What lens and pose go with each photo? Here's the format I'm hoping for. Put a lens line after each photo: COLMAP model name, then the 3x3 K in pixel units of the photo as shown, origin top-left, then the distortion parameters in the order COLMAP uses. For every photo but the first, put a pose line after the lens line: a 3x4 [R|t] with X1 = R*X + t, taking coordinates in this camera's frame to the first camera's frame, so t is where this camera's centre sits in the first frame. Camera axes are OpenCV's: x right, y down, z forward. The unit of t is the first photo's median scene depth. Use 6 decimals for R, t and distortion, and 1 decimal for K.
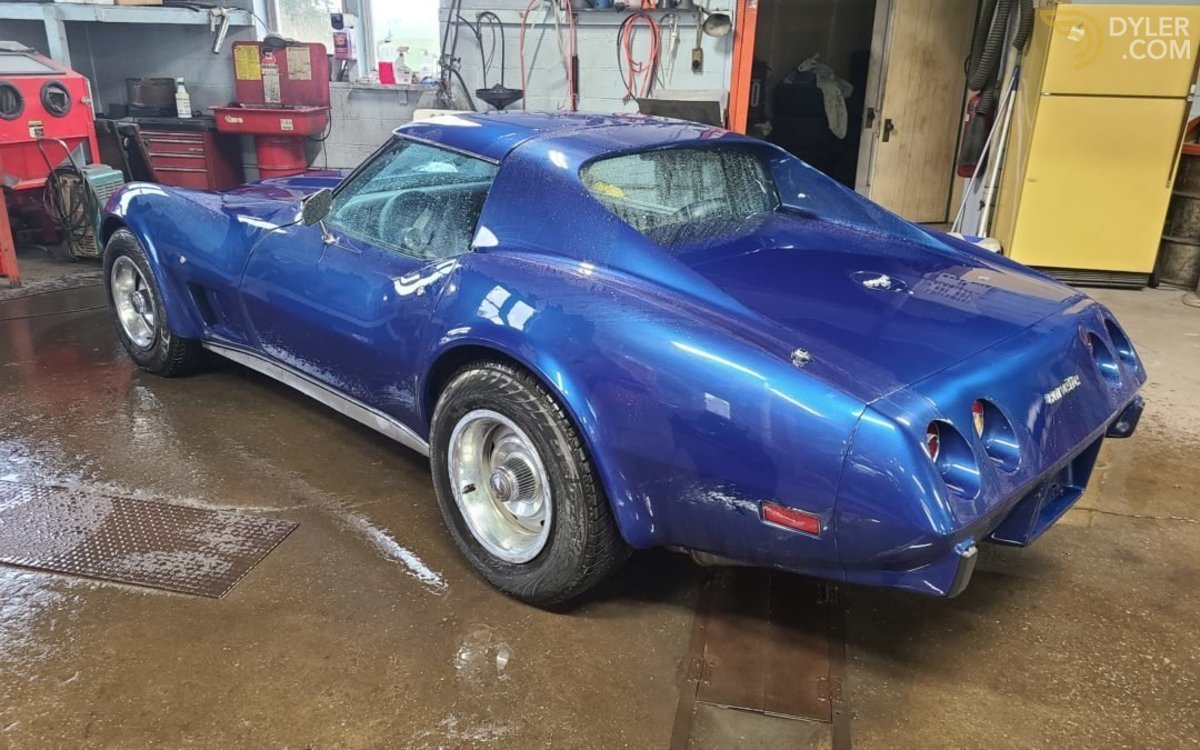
lens RADIAL K [[864.9, 0, 600.0], [0, 864.9, 375.0], [0, 0, 1]] dist [-0.000850, -0.001042]
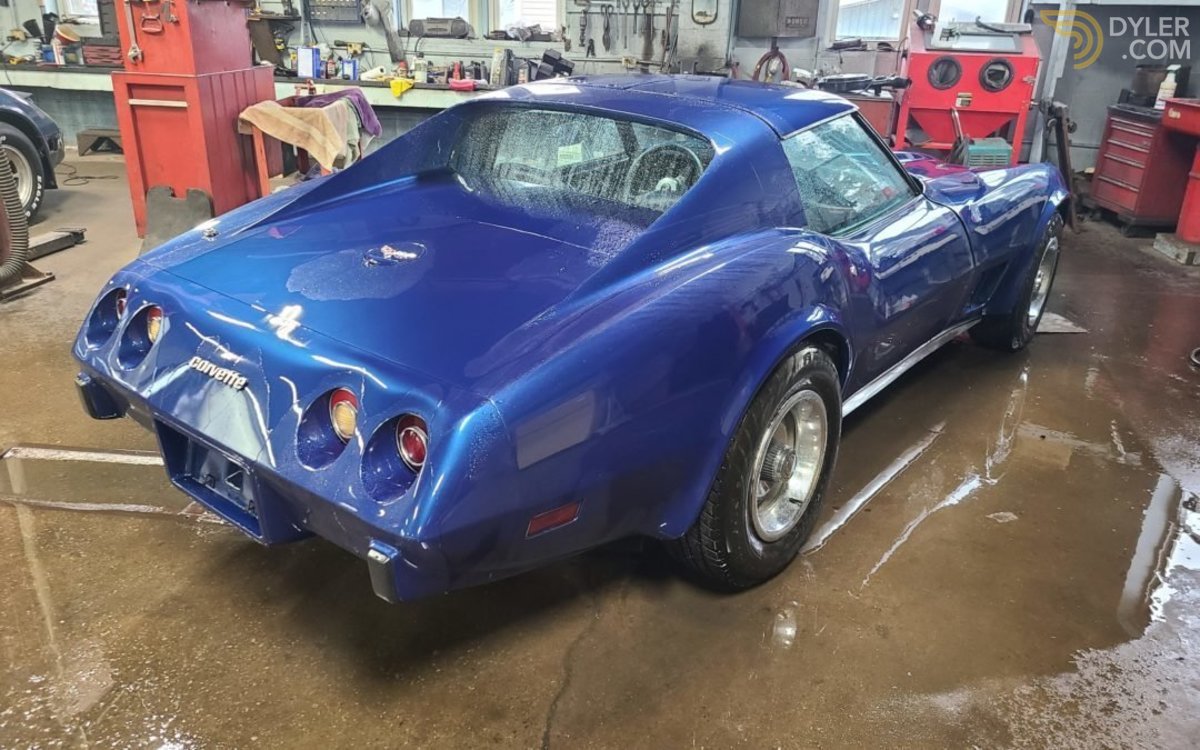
lens RADIAL K [[864.9, 0, 600.0], [0, 864.9, 375.0], [0, 0, 1]] dist [-0.000850, -0.001042]
pose [[0.147196, 0.367709, -0.918218, 0.448700], [-0.365264, 0.882919, 0.295019, -0.122894], [0.919193, 0.291966, 0.264273, 0.356099]]
